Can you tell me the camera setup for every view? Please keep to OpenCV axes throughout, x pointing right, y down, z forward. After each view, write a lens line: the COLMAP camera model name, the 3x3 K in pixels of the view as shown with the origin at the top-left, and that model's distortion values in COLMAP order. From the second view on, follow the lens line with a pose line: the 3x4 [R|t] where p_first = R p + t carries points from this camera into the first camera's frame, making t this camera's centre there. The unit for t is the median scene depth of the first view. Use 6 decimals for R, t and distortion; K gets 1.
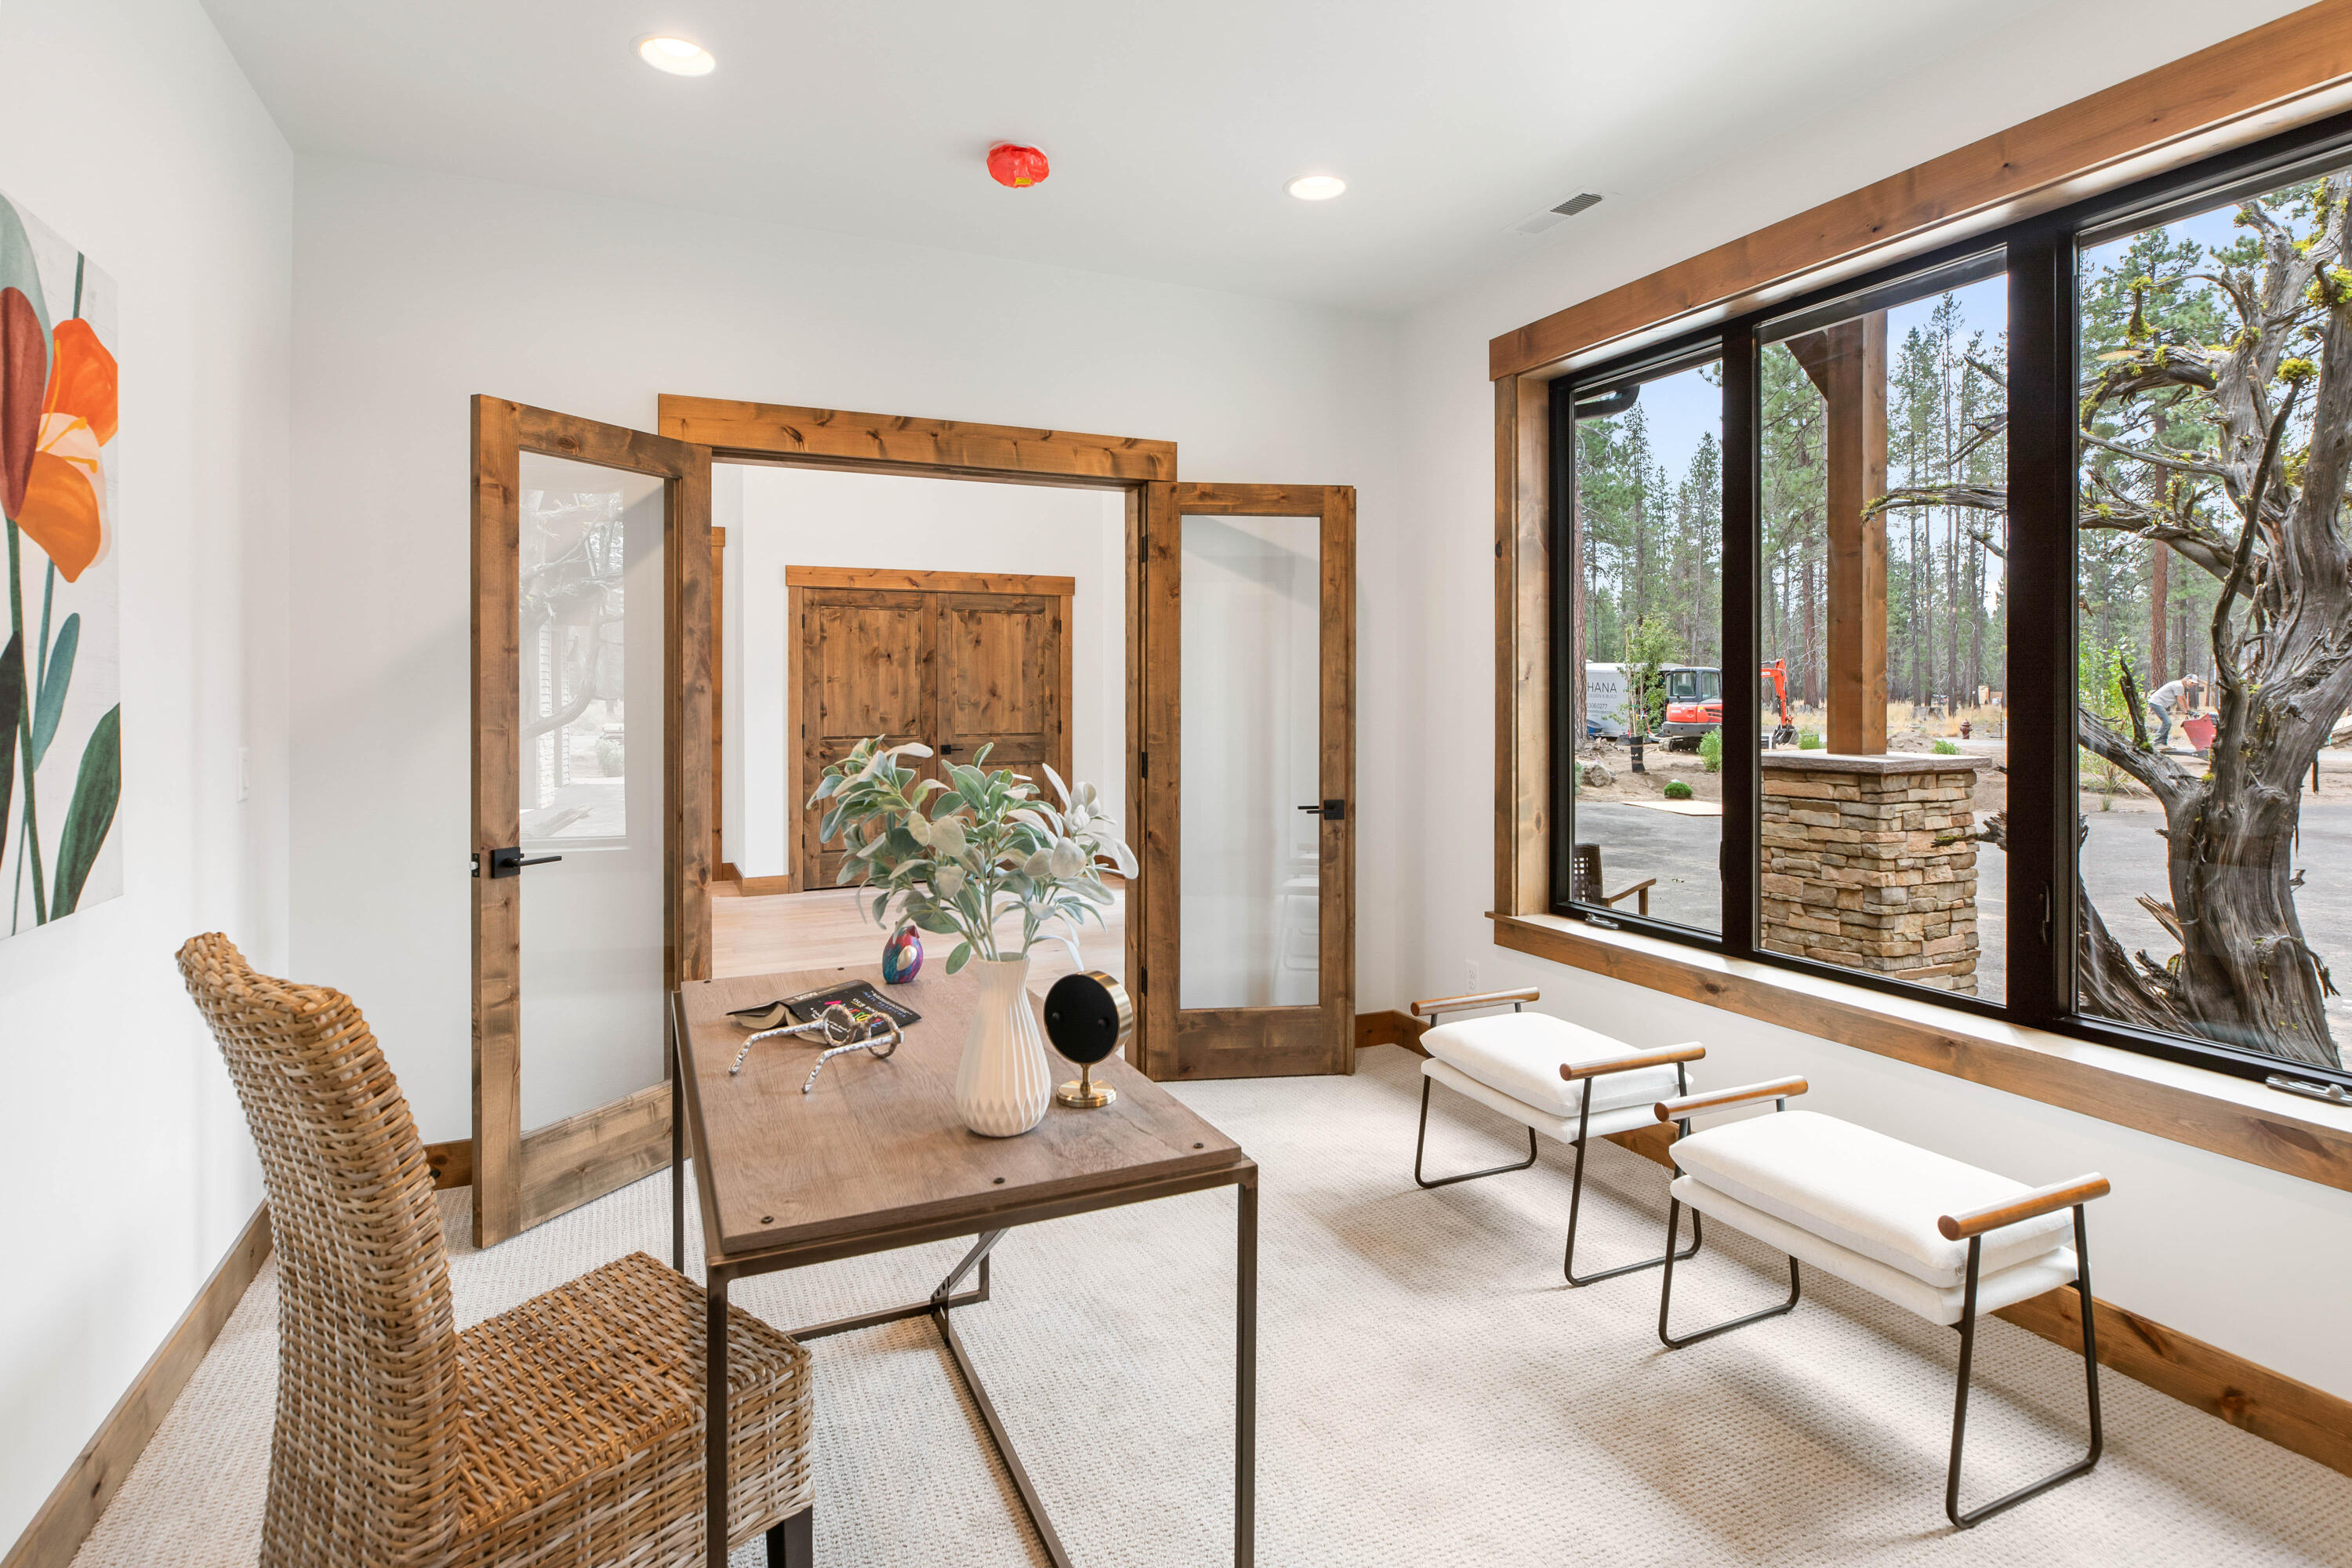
lens RADIAL K [[1174.4, 0, 1150.5], [0, 1174.4, 691.1], [0, 0, 1]] dist [0.001317, 0.000221]
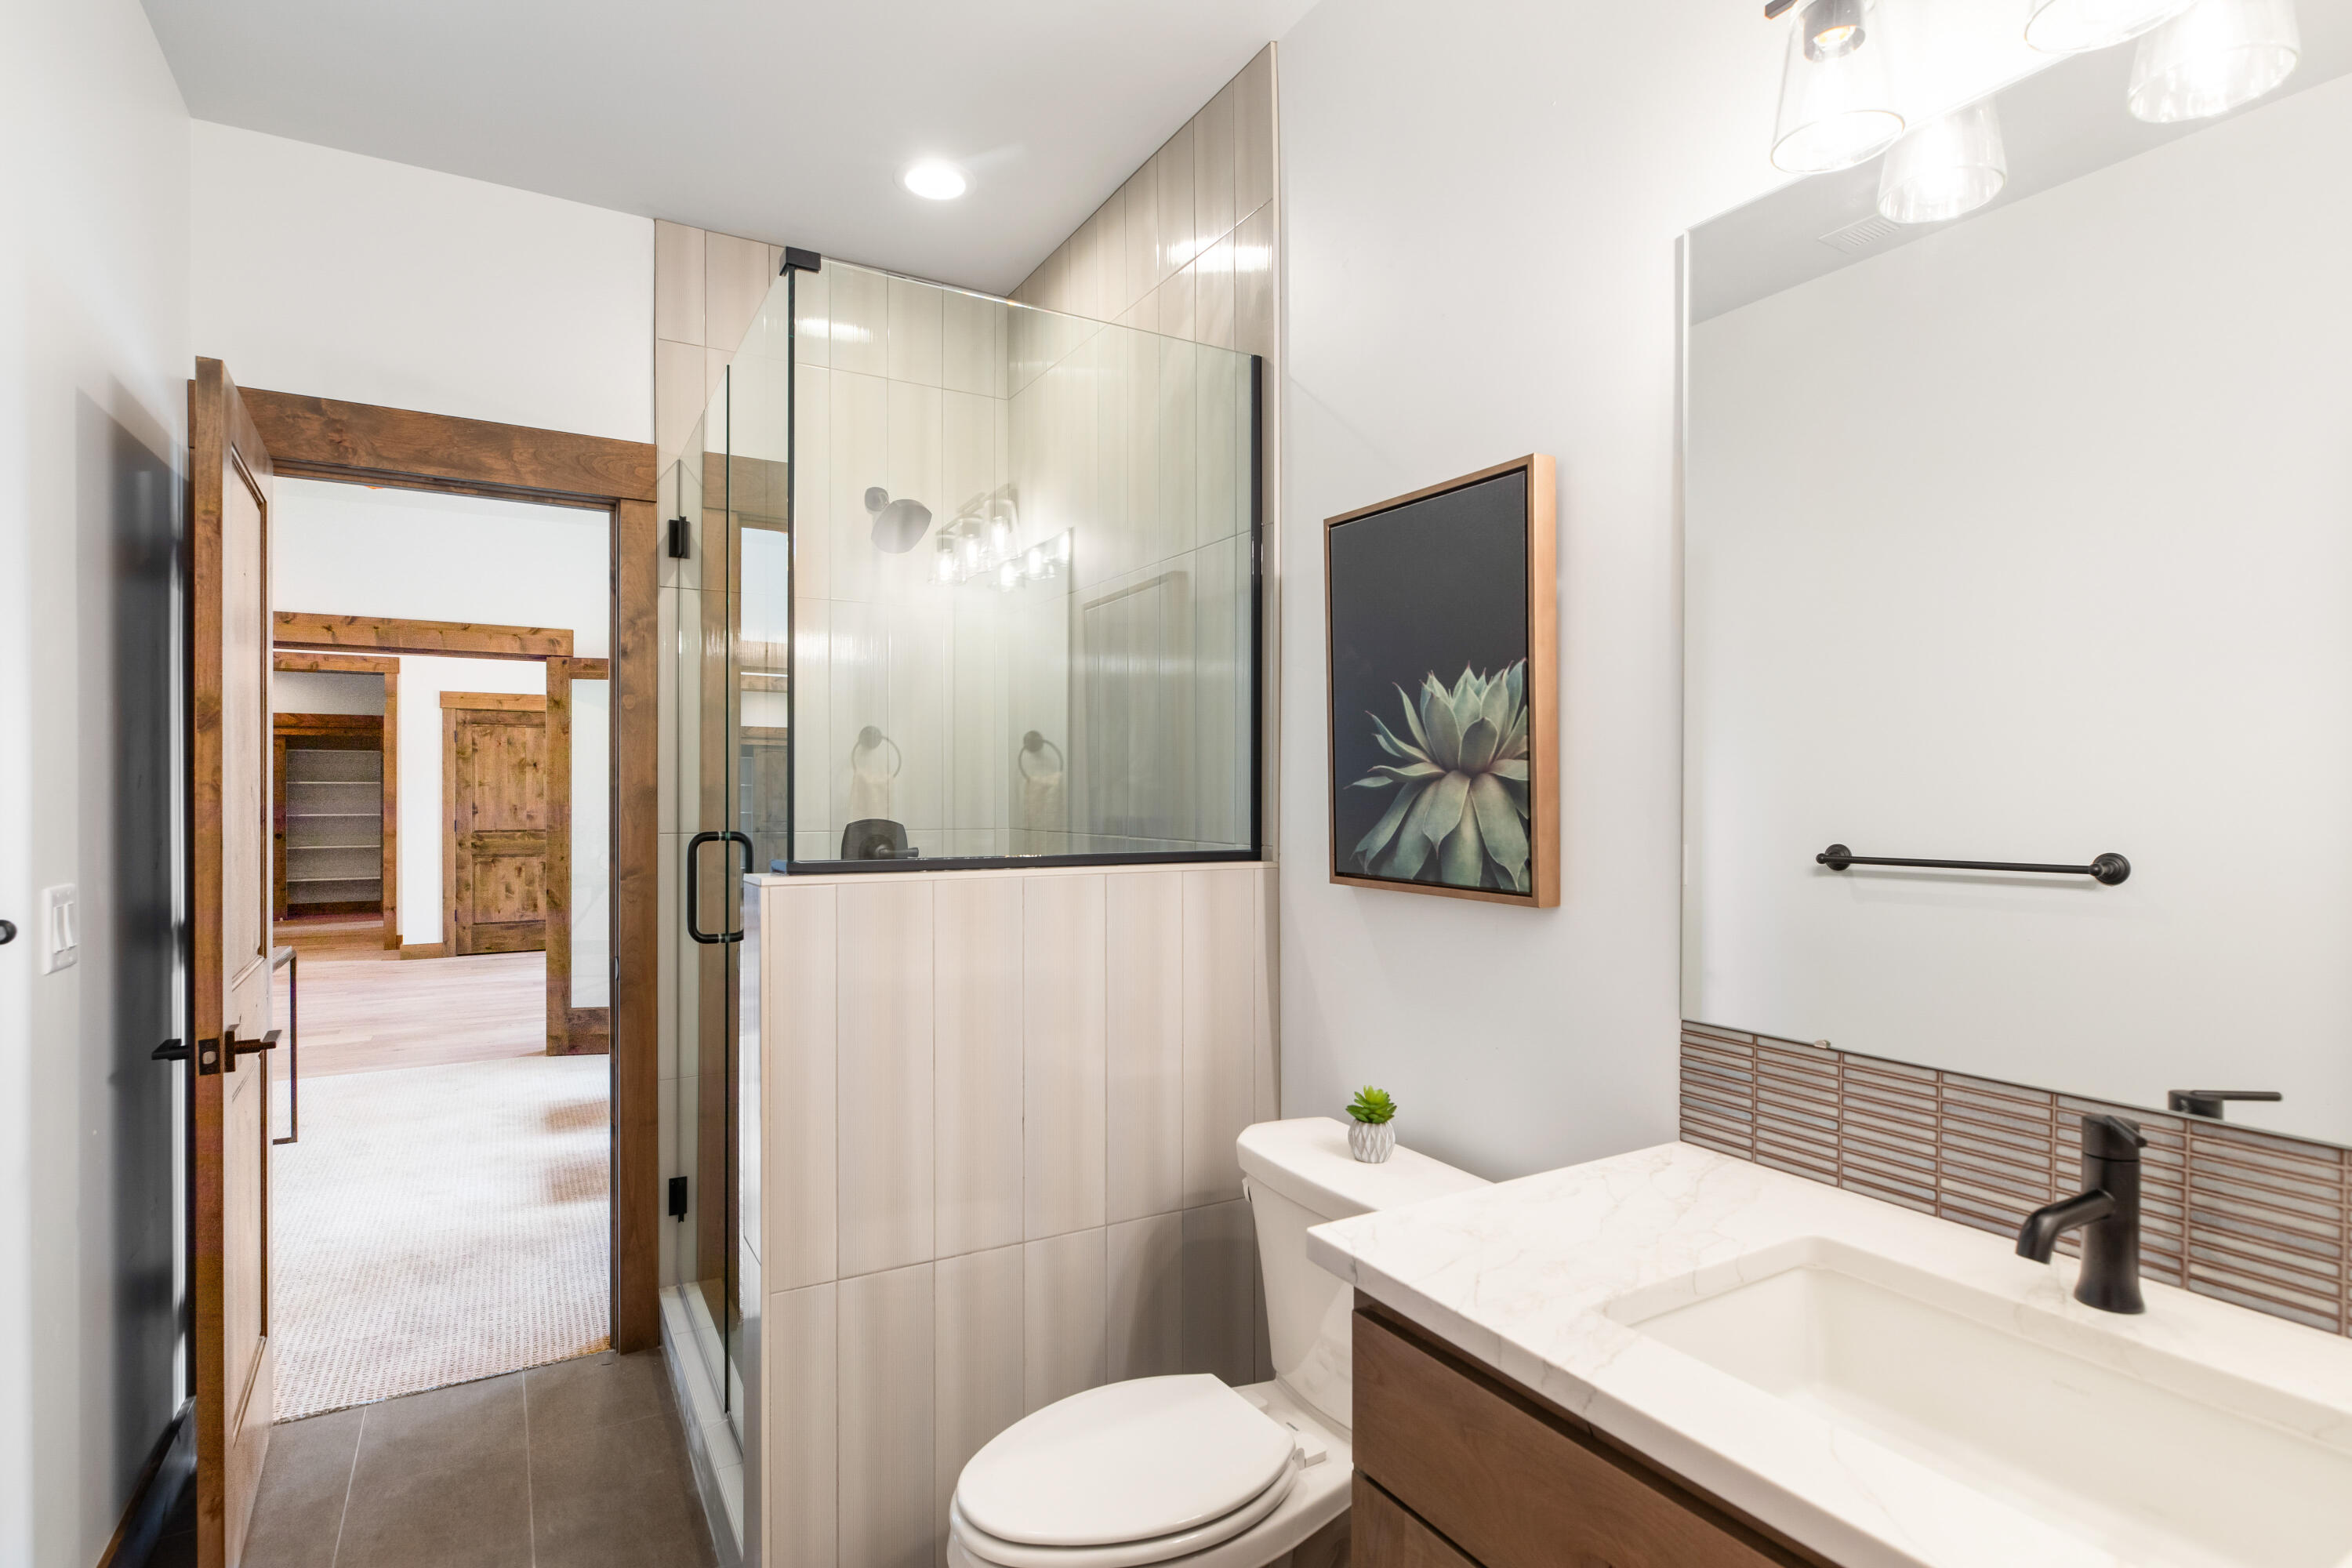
lens RADIAL K [[1174.4, 0, 1179.7], [0, 1174.4, 788.2], [0, 0, 1]] dist [0.001317, 0.000221]
pose [[0.995238, 0.004954, 0.097352, 0.337089], [-0.004548, 0.999980, -0.004394, -0.003281], [-0.097372, 0.003930, 0.995240, -0.296786]]
